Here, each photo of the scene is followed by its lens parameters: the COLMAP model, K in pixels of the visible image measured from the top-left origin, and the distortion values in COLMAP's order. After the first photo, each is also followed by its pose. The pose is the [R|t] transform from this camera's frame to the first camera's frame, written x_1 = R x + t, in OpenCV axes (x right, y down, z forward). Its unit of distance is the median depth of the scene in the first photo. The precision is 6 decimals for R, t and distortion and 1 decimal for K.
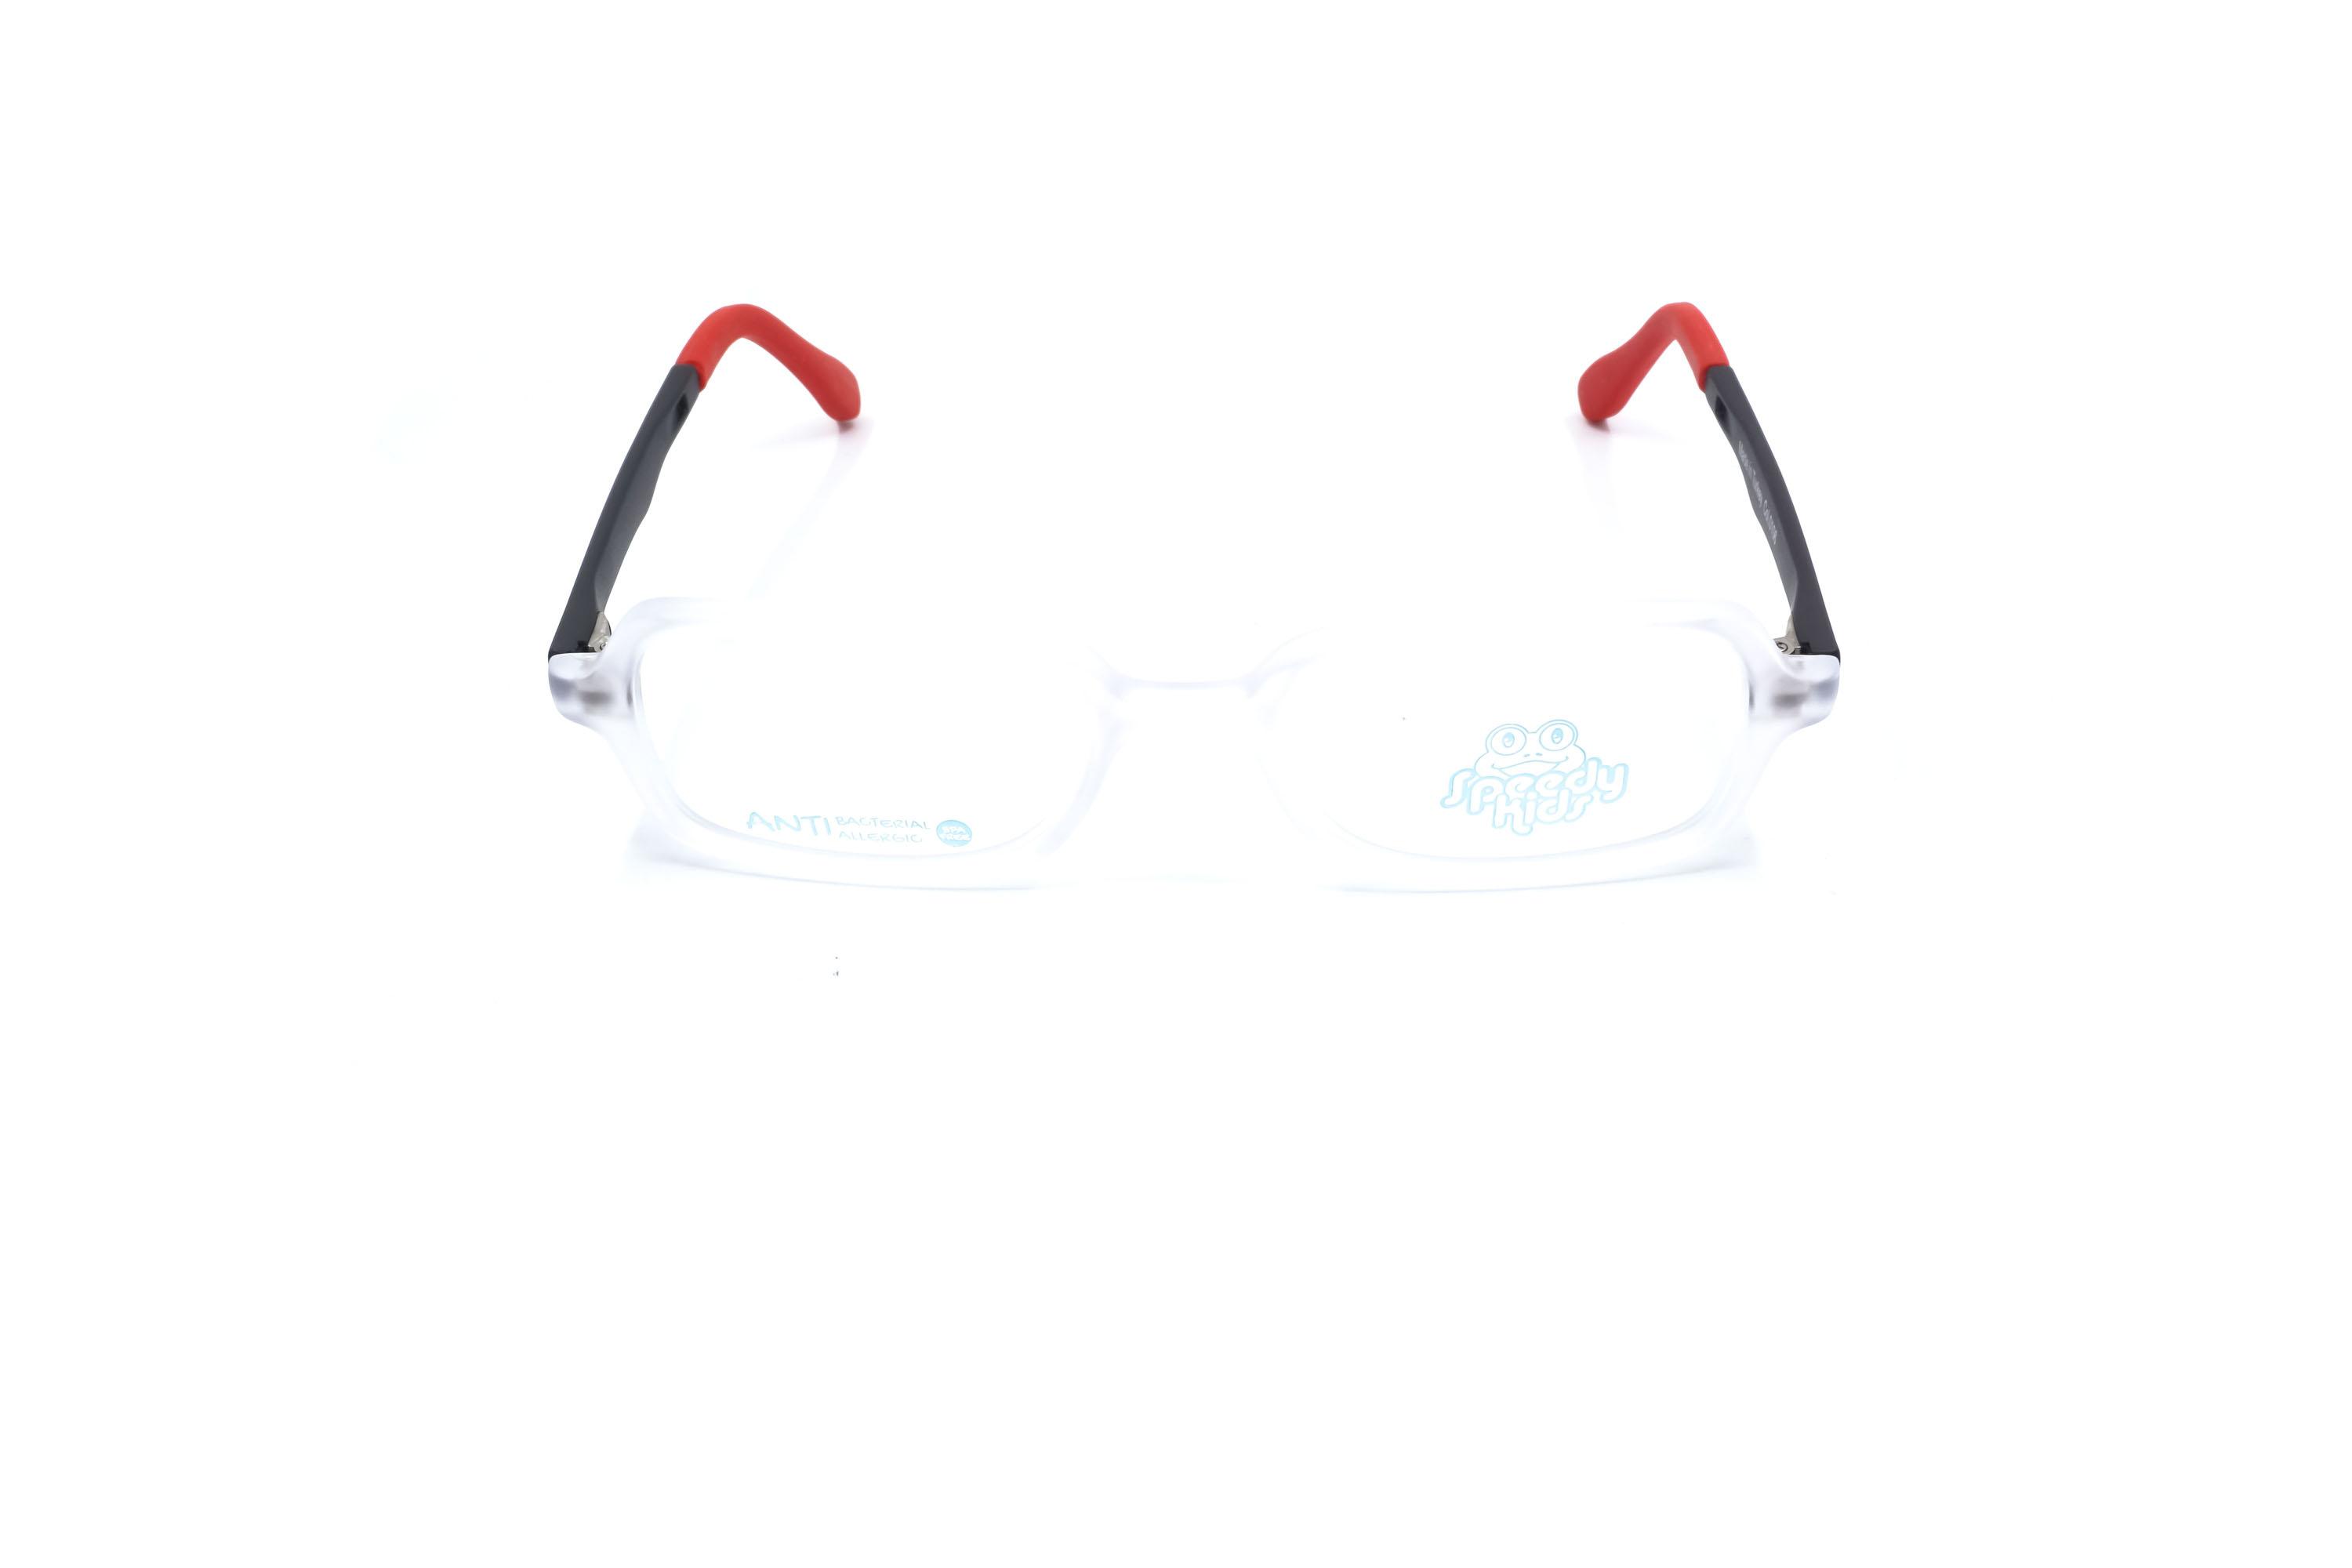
lens RADIAL K [[2417.2, 0, 1177.1], [0, 2417.2, 778.0], [0, 0, 1]] dist [0.002025, 0.000000]
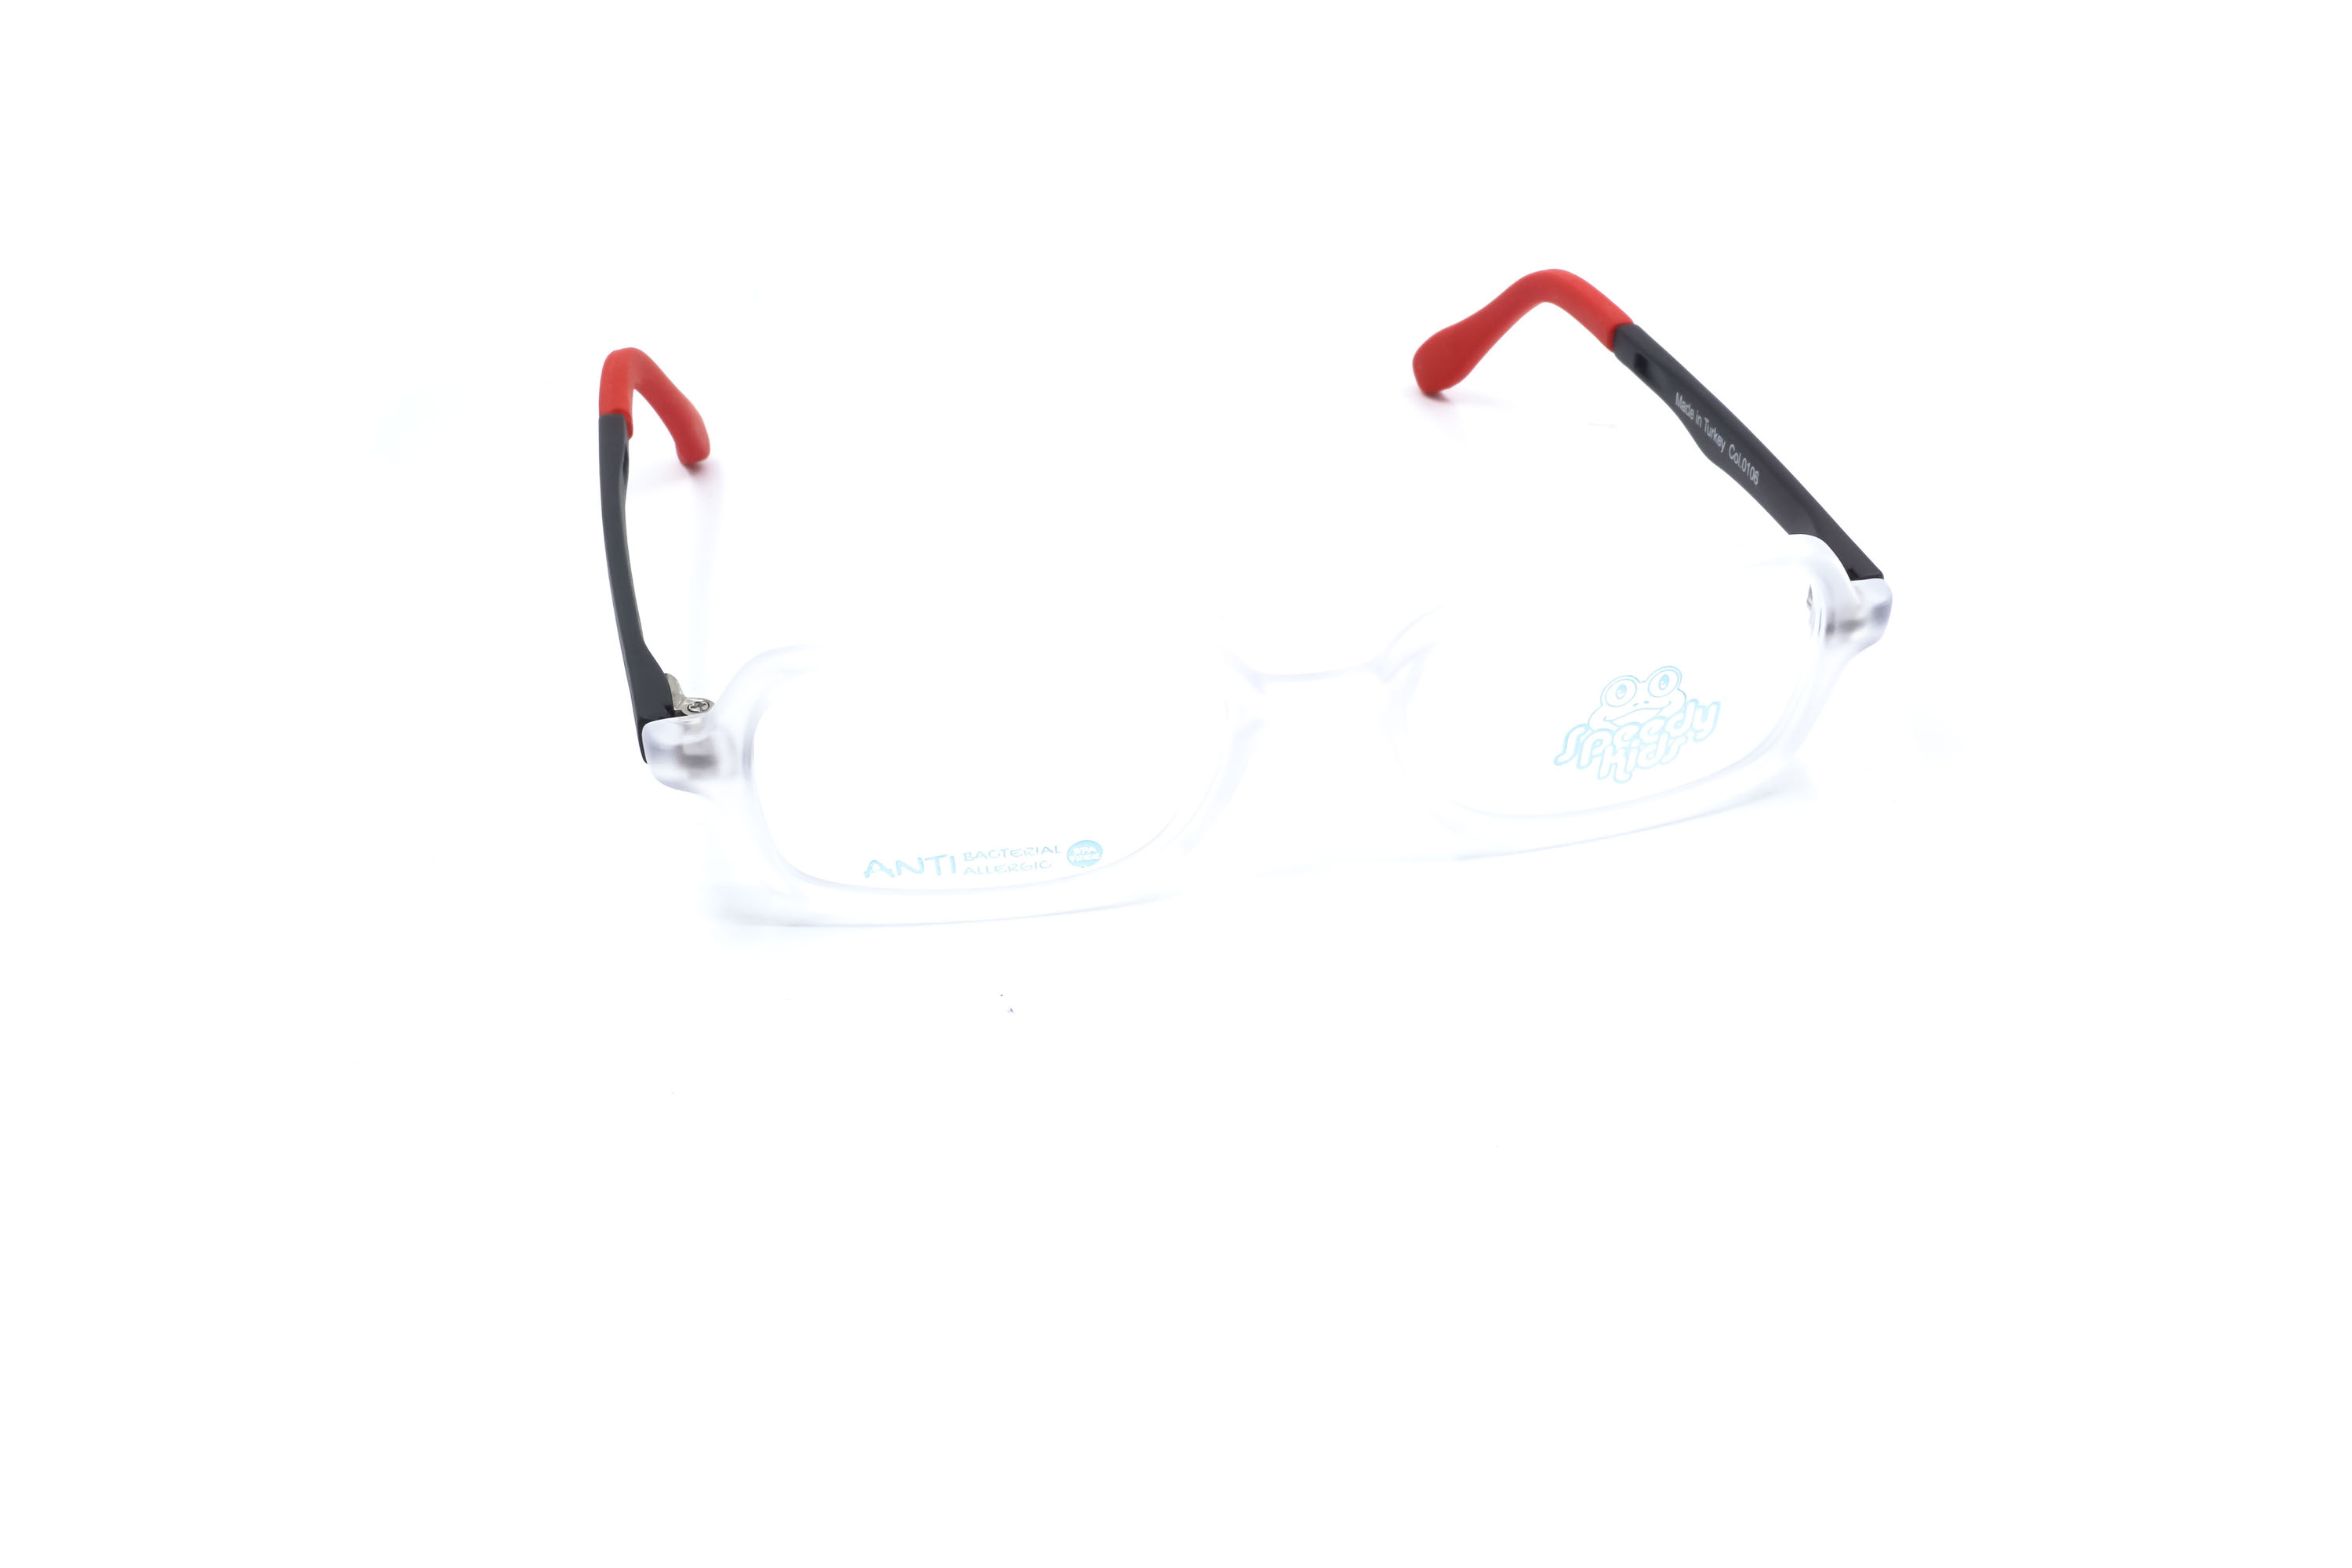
lens RADIAL K [[2417.2, 0, 1181.6], [0, 2417.2, 788.8], [0, 0, 1]] dist [0.002025, 0.000000]
pose [[0.966038, -0.126048, 0.225573, -0.276780], [0.126083, 0.991916, 0.014312, -0.012670], [-0.225553, 0.014615, 0.974121, 0.033676]]
